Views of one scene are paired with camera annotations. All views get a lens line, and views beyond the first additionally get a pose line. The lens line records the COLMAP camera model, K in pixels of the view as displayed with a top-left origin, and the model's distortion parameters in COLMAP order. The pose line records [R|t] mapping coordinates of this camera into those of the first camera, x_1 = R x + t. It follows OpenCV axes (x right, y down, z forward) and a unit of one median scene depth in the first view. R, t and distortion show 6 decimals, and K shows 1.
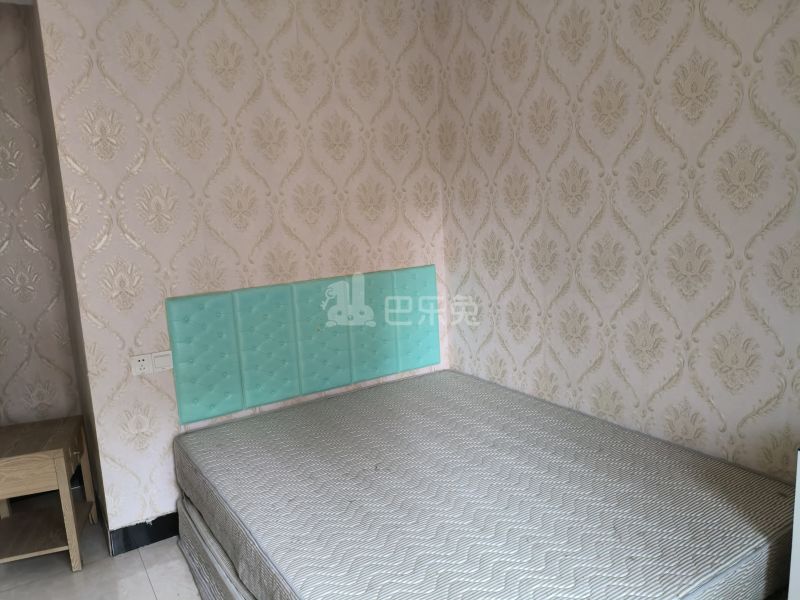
lens RADIAL K [[590.3, 0, 396.3], [0, 590.3, 298.0], [0, 0, 1]] dist [0.032454, -0.000280]
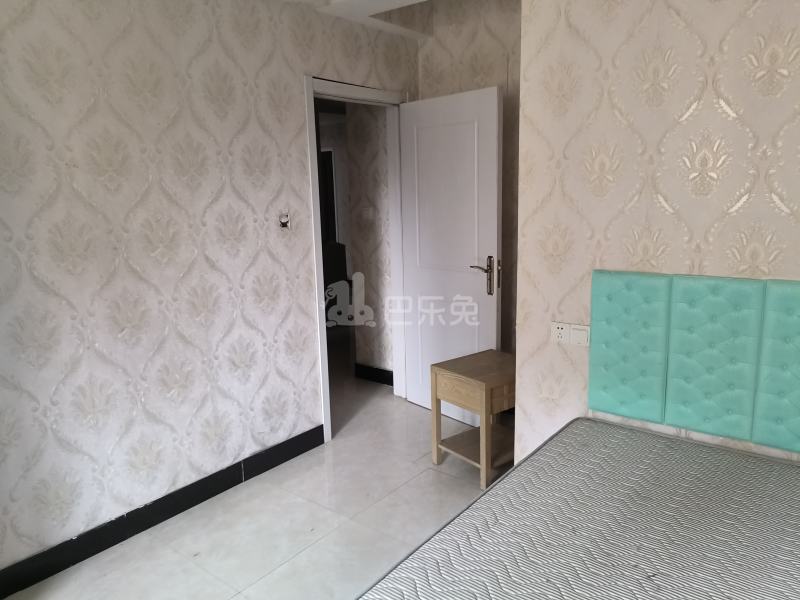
lens RADIAL K [[590.3, 0, 397.6], [0, 590.3, 308.5], [0, 0, 1]] dist [0.032454, -0.000280]
pose [[0.327217, 0.227582, -0.917134, 0.346320], [-0.144457, 0.971204, 0.189459, -0.067490], [0.933842, 0.070493, 0.350671, 0.395565]]
